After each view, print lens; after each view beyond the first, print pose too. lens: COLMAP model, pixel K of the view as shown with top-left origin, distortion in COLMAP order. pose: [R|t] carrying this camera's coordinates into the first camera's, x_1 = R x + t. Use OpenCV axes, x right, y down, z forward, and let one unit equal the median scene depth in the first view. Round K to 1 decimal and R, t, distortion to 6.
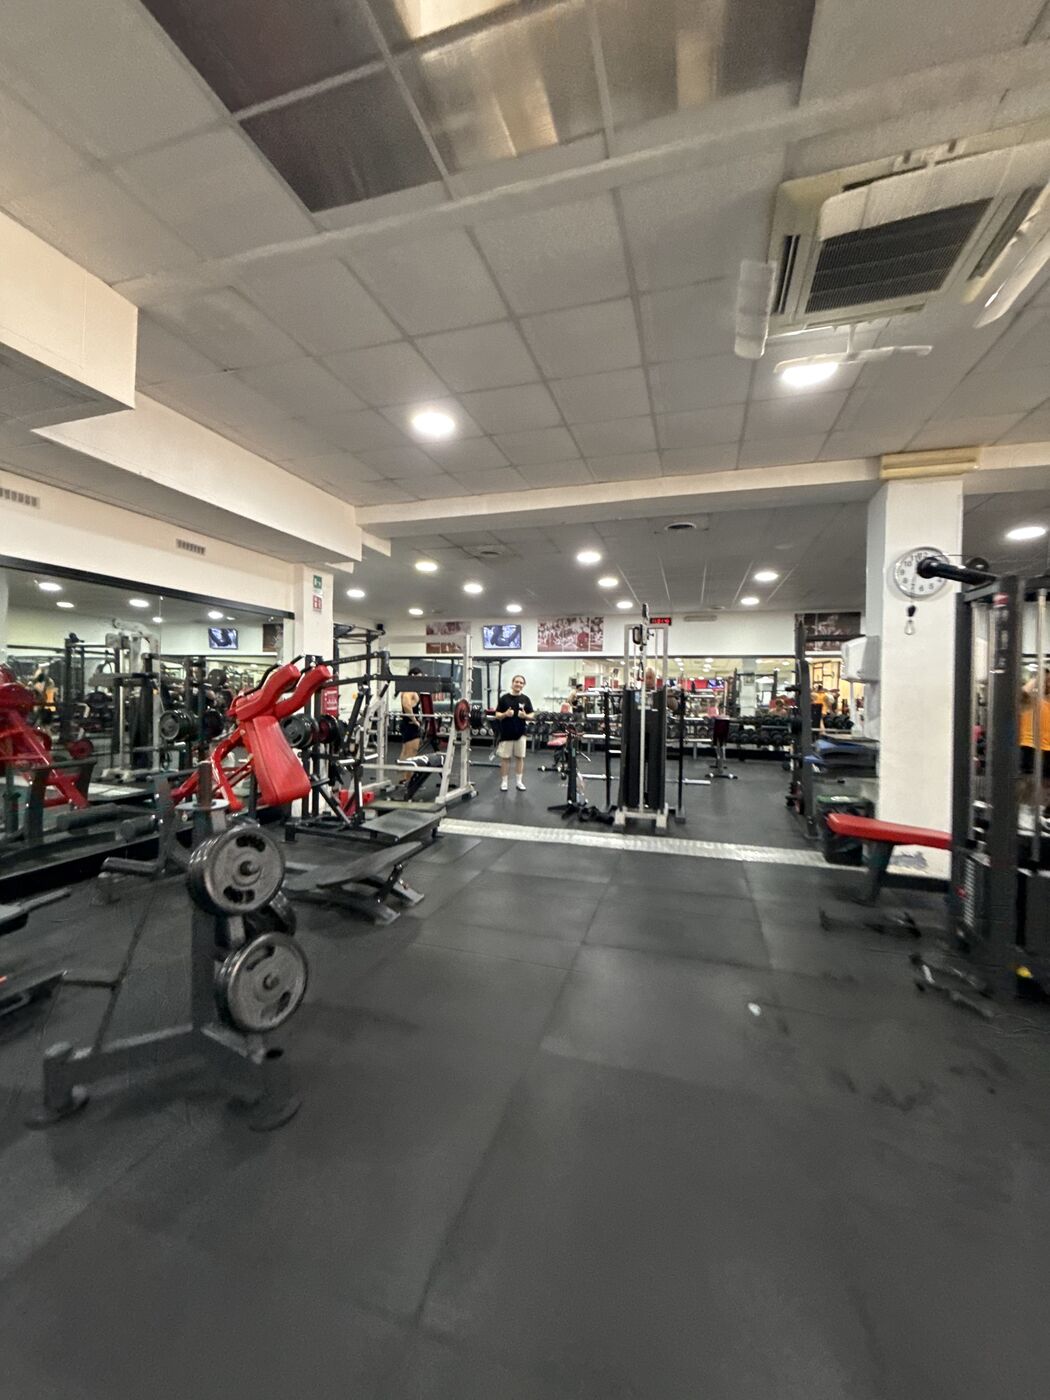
lens RADIAL K [[557.1, 0, 522.1], [0, 557.1, 692.1], [0, 0, 1]] dist [0.001744, 0.000254]
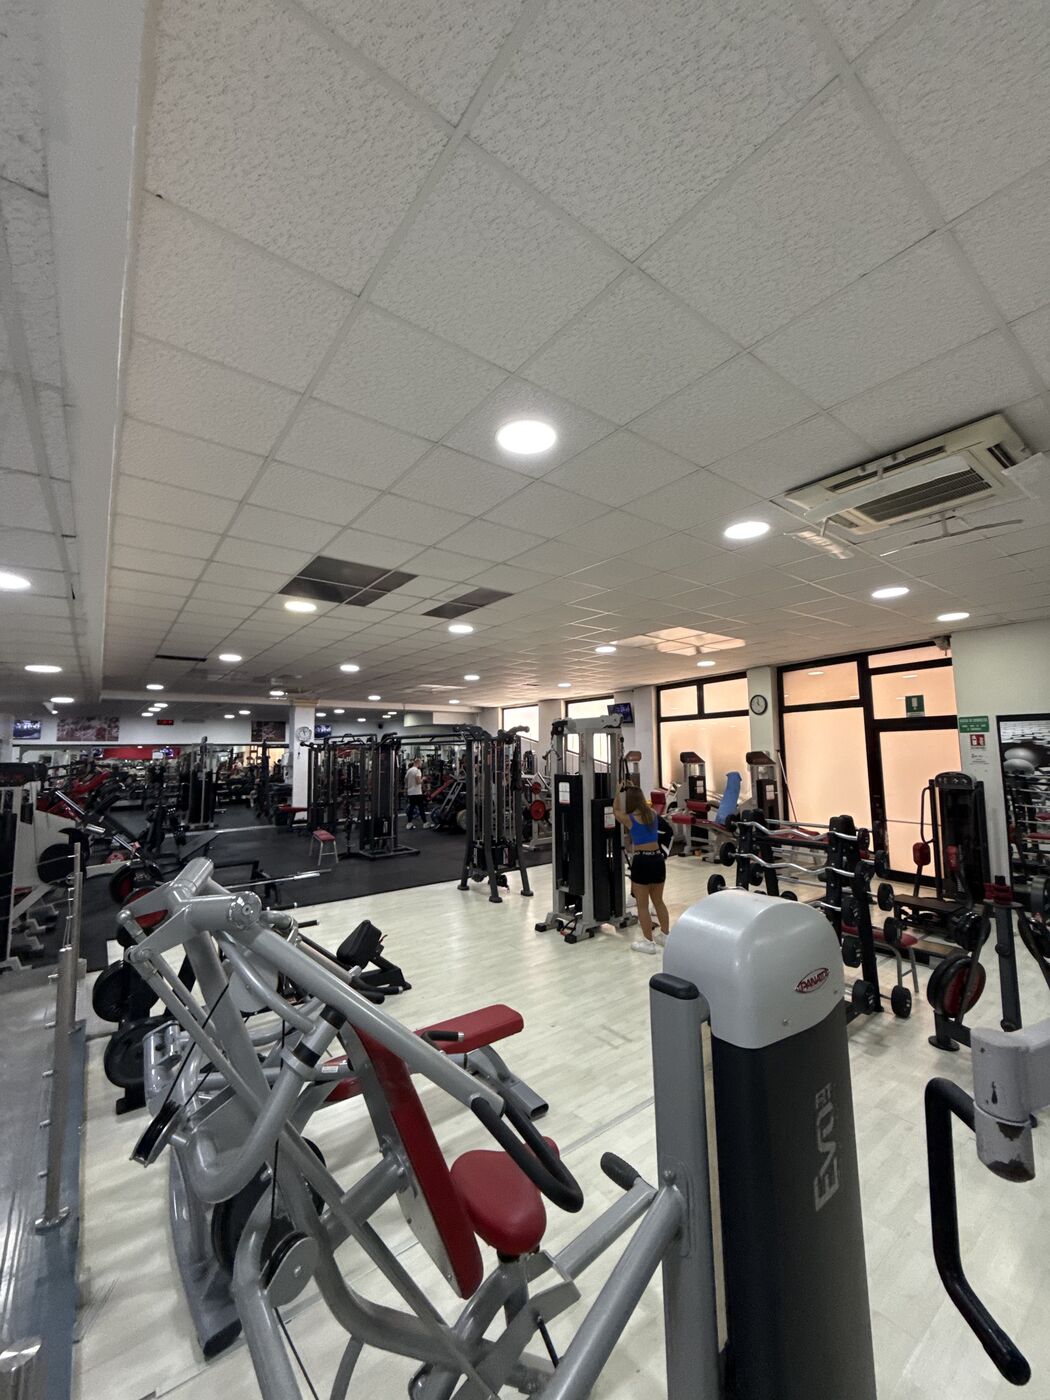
lens RADIAL K [[557.1, 0, 526.5], [0, 557.1, 699.9], [0, 0, 1]] dist [0.001744, 0.000254]
pose [[0.571117, 0.051447, 0.819255, -0.933189], [0.024303, 0.996537, -0.079522, -0.083113], [-0.820509, 0.065327, 0.567889, -1.468177]]
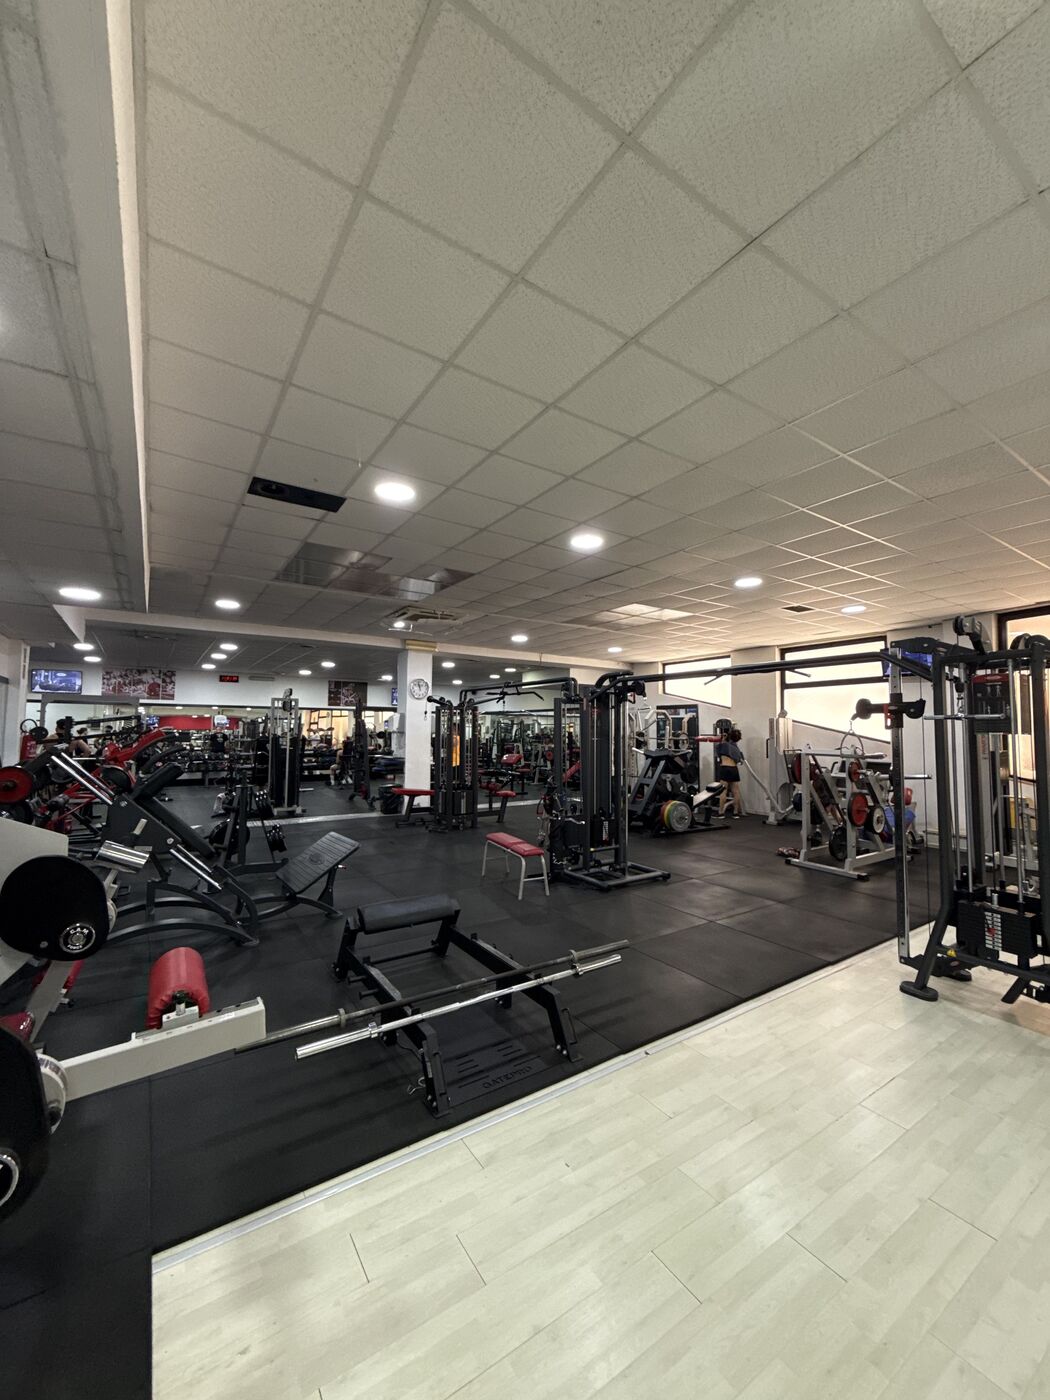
lens RADIAL K [[557.1, 0, 525.7], [0, 557.1, 702.2], [0, 0, 1]] dist [0.001744, 0.000254]
pose [[0.624683, 0.030545, 0.780281, -0.654263], [0.004435, 0.999080, -0.042661, -0.033073], [-0.780866, 0.030110, 0.623973, -0.651839]]
